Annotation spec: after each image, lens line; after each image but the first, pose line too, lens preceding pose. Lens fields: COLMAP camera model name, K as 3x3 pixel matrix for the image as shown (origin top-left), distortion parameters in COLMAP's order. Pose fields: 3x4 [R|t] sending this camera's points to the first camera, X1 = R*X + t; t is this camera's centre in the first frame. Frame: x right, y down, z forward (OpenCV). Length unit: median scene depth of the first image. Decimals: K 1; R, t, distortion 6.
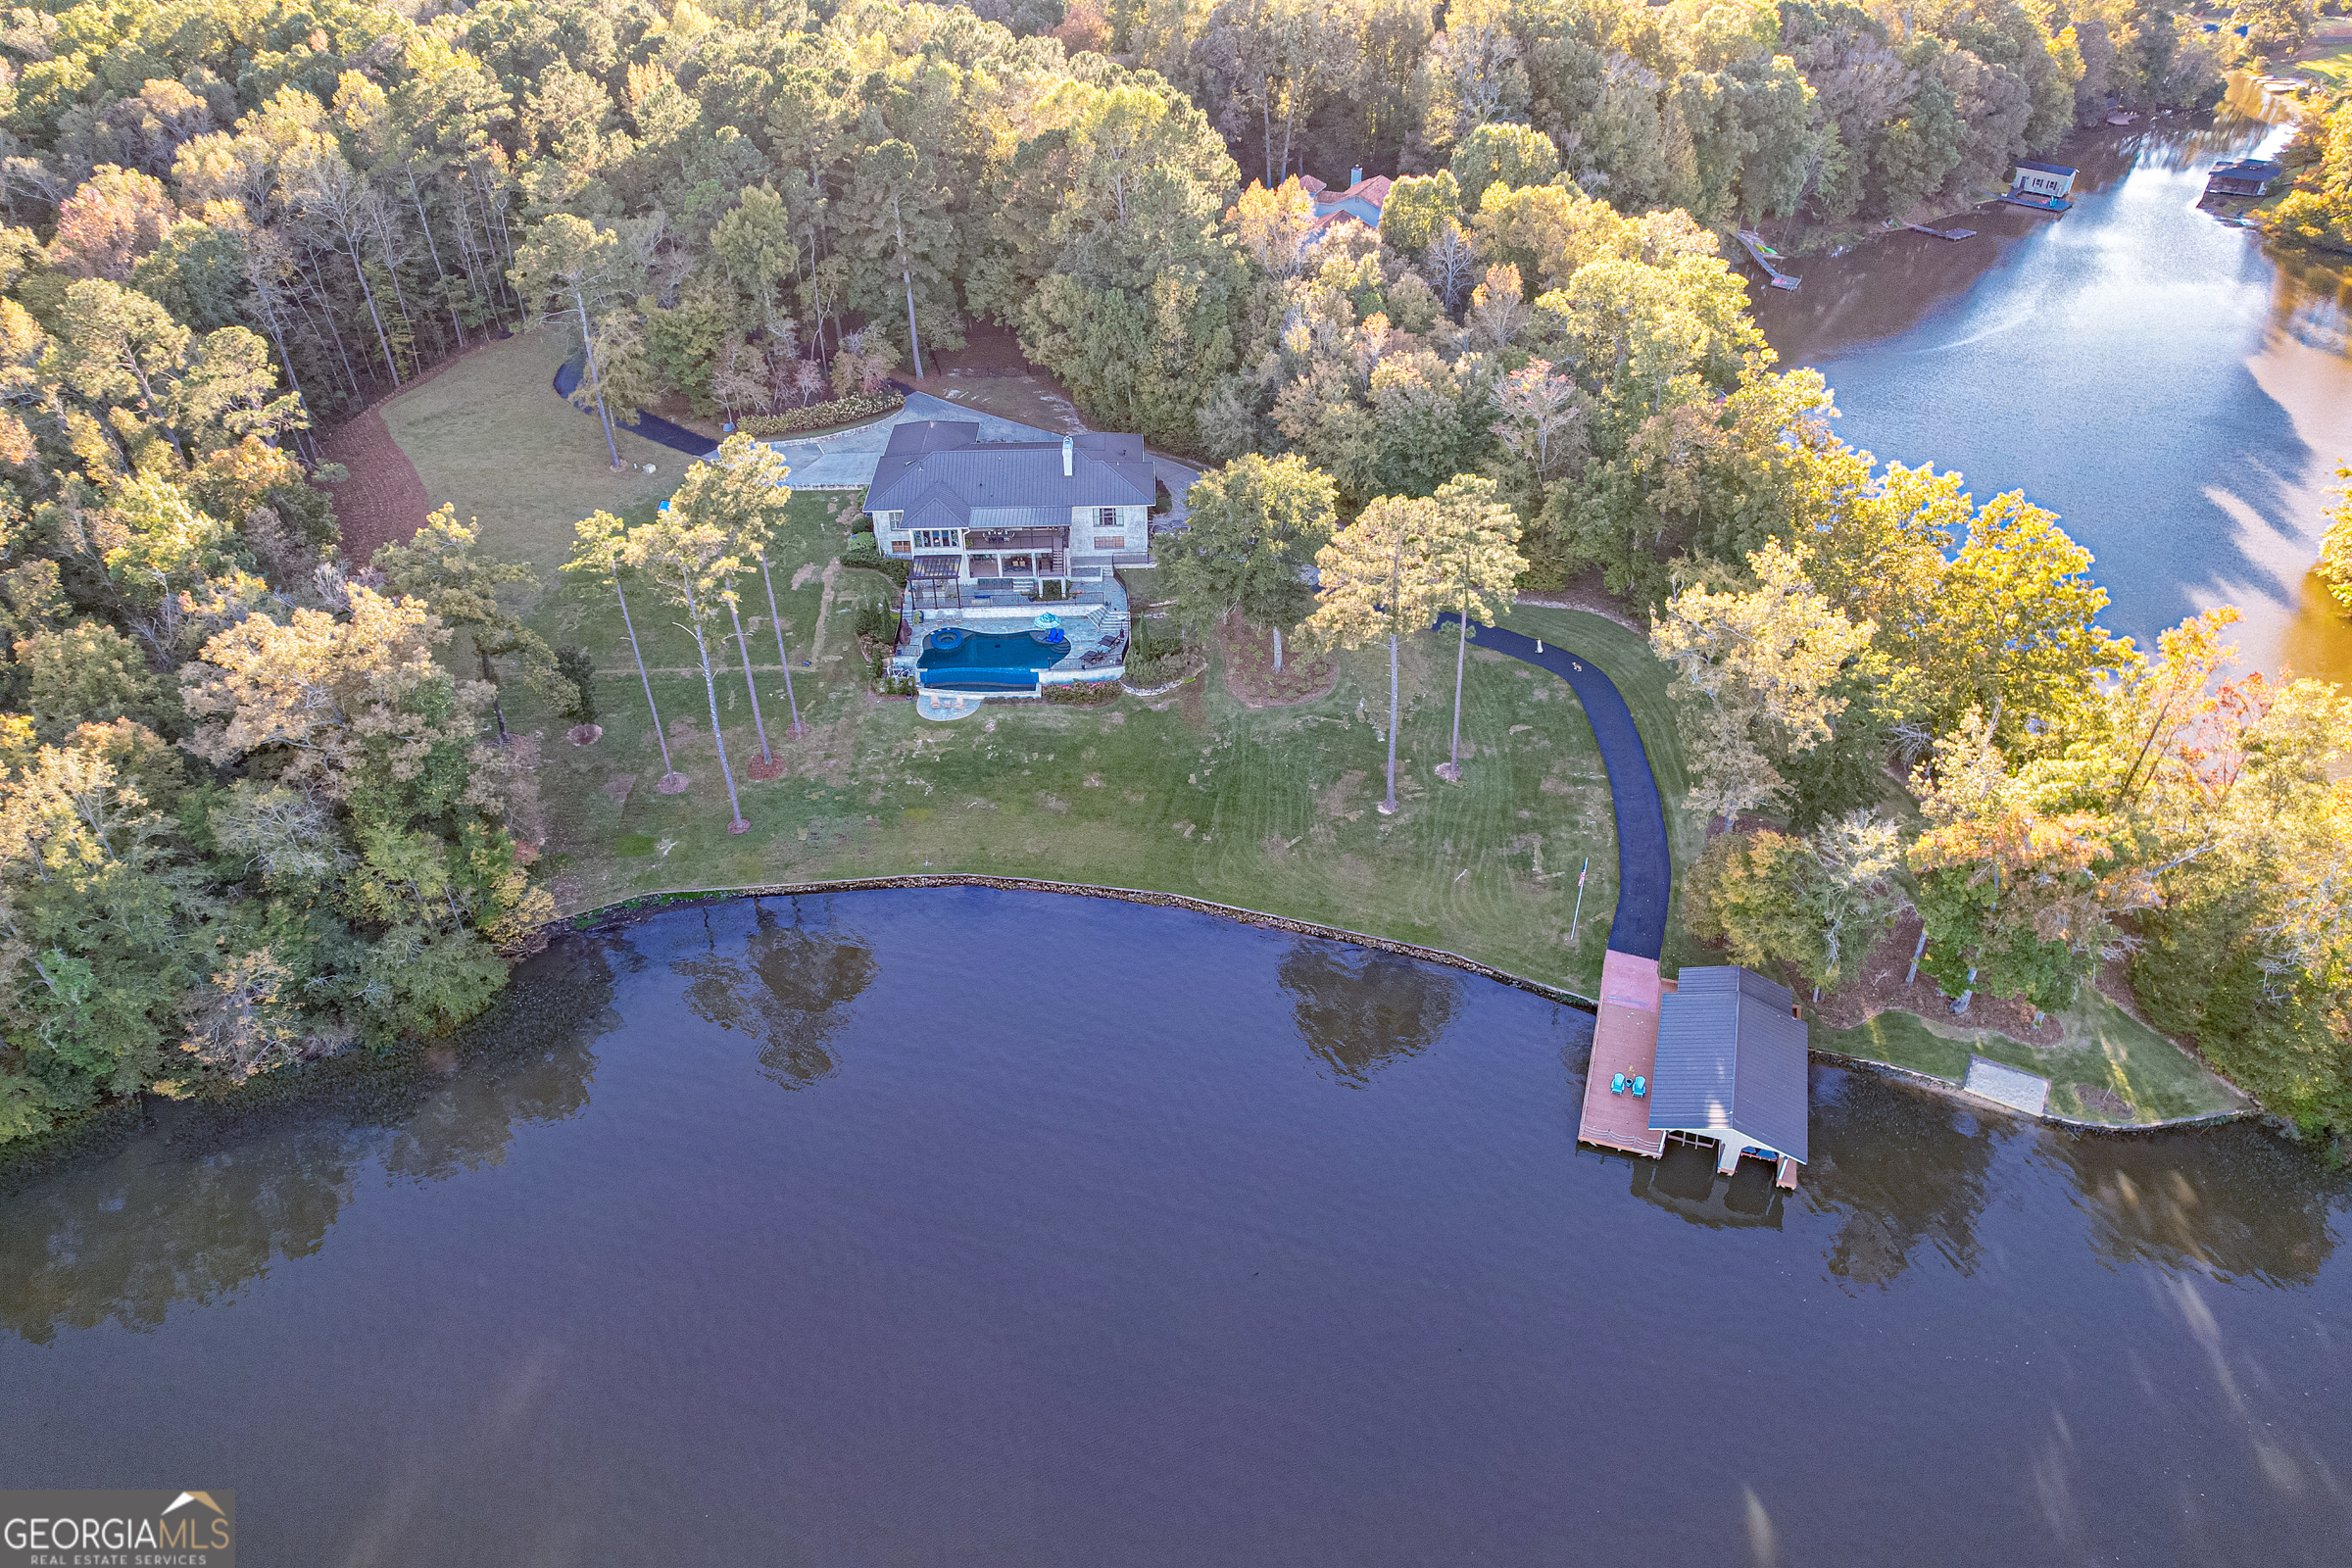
lens RADIAL K [[1516.4, 0, 1171.7], [0, 1516.4, 781.4], [0, 0, 1]] dist [-0.077081, 0.072376]
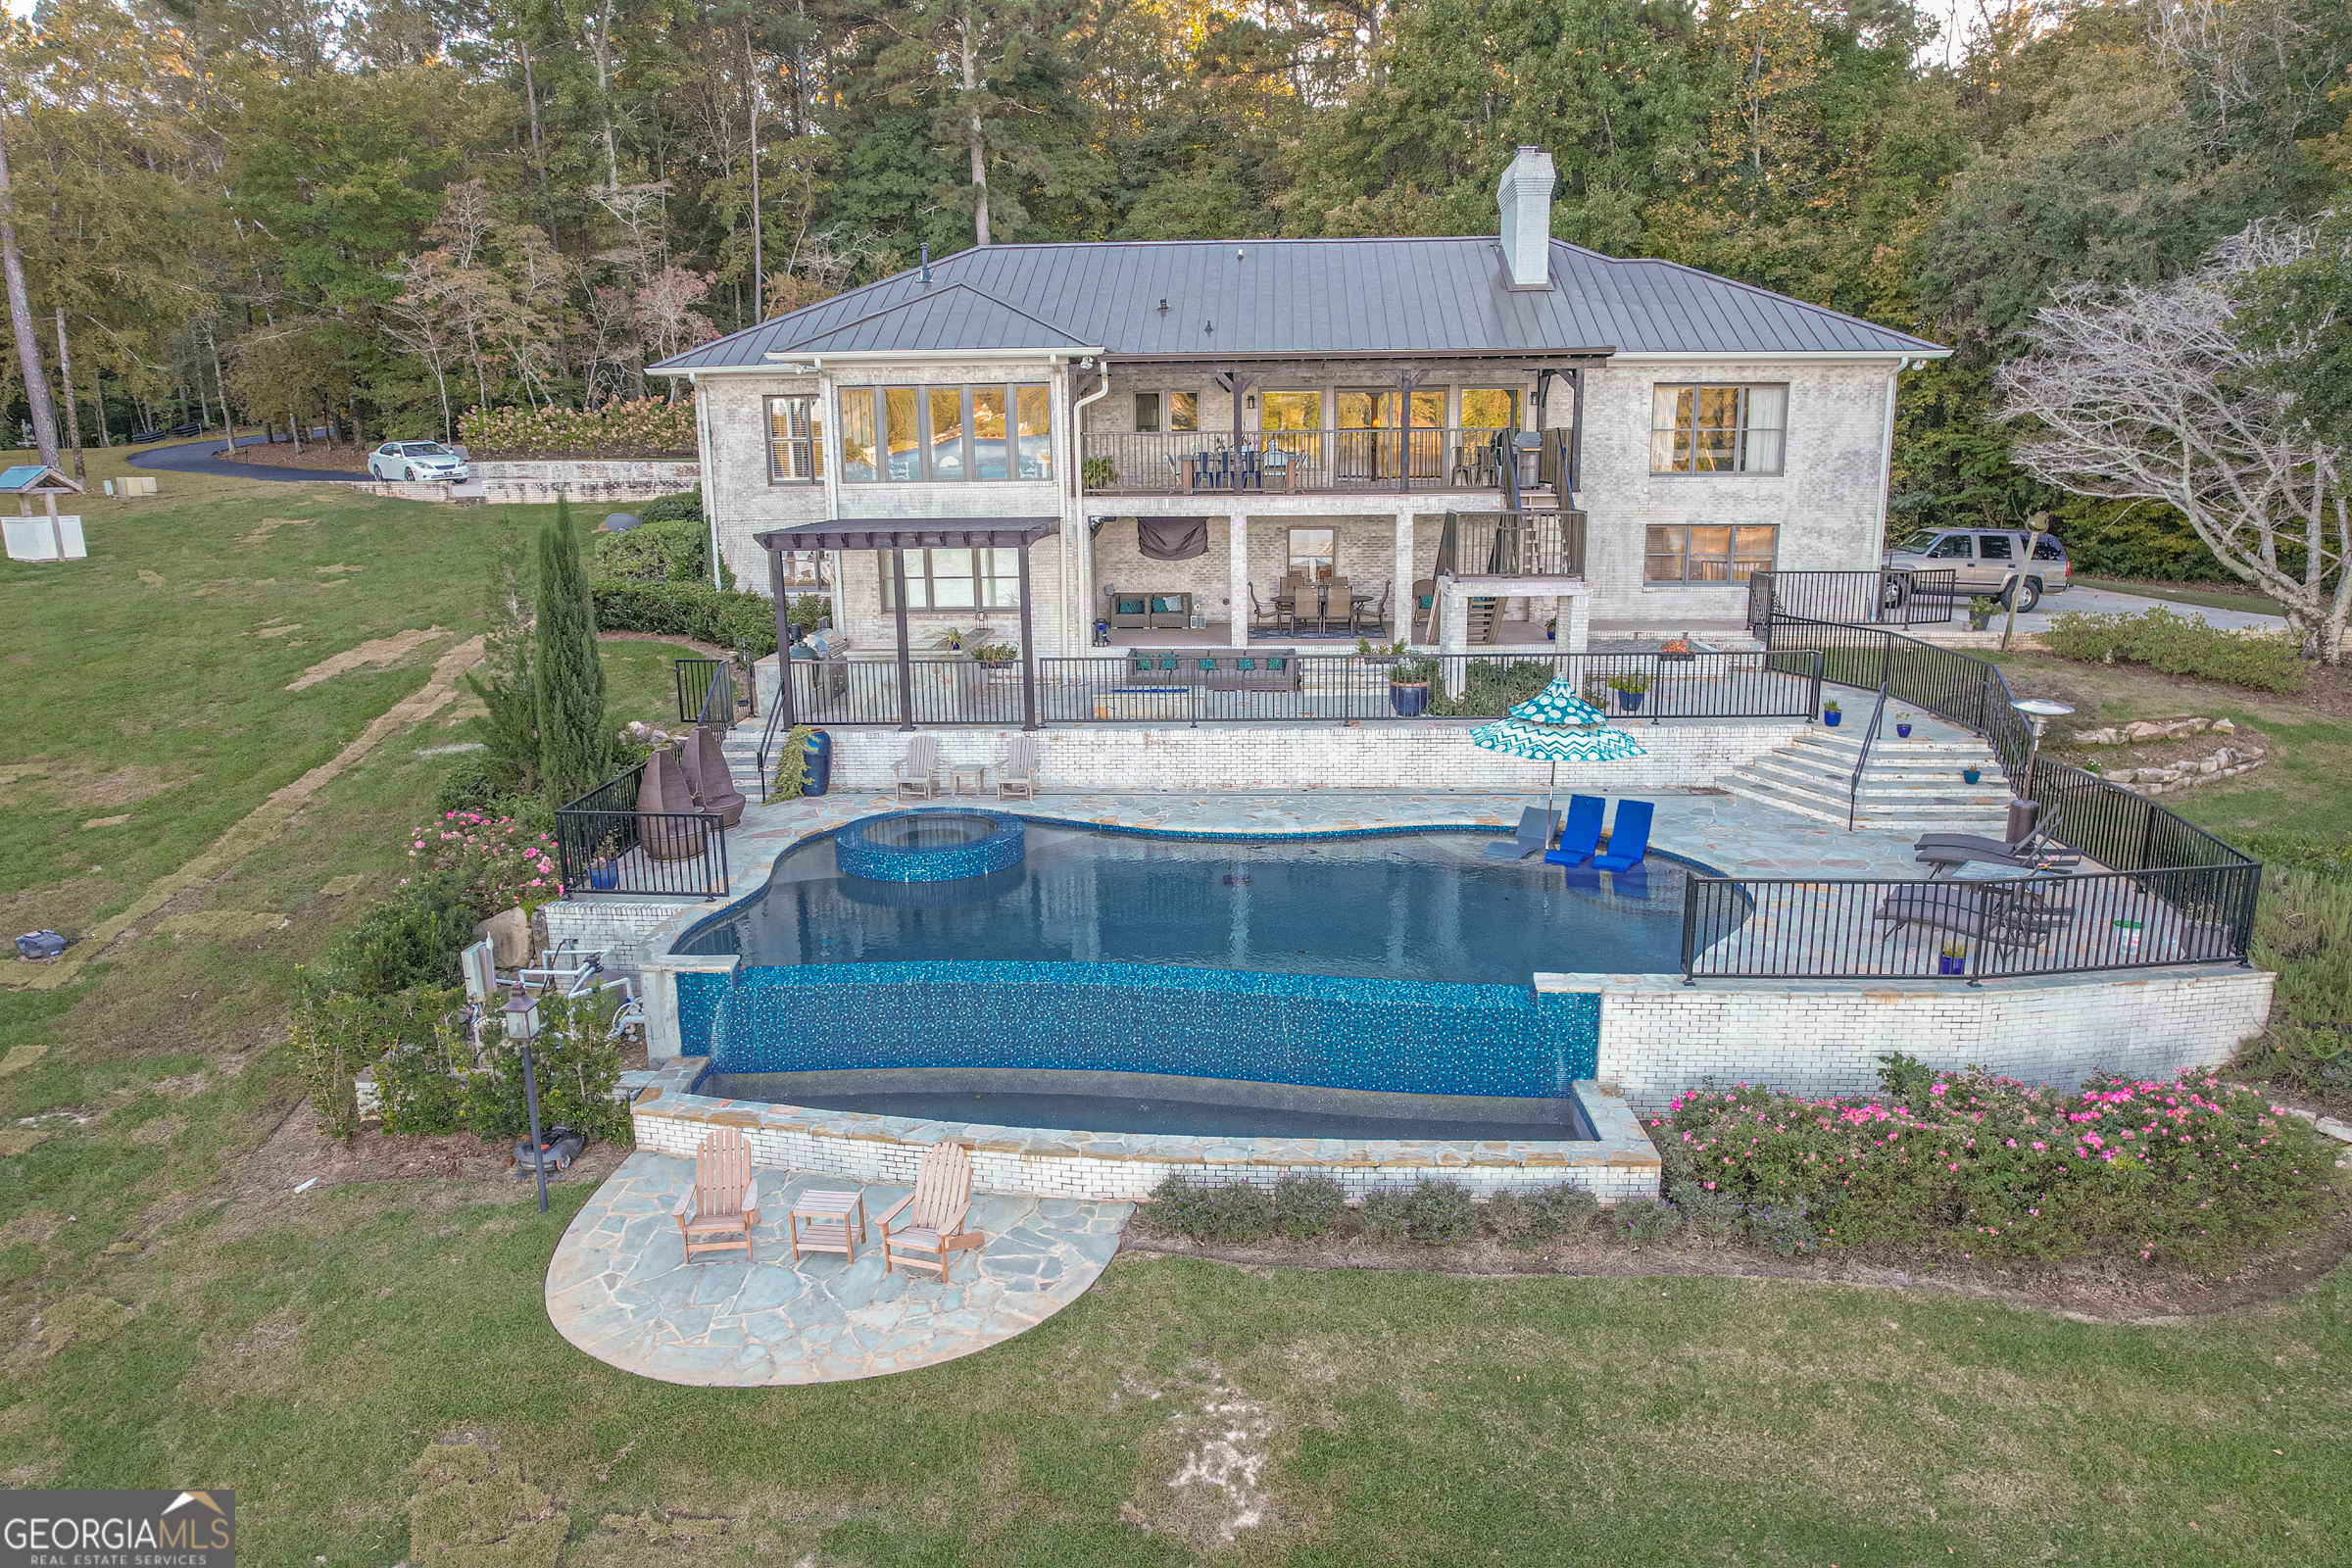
lens RADIAL K [[1516.4, 0, 1183.1], [0, 1516.4, 784.5], [0, 0, 1]] dist [-0.077081, 0.072376]
pose [[0.997037, 0.010867, -0.076158, -0.112056], [-0.039792, 0.920099, -0.389660, -0.038508], [0.065838, 0.391536, 0.917805, 0.871902]]
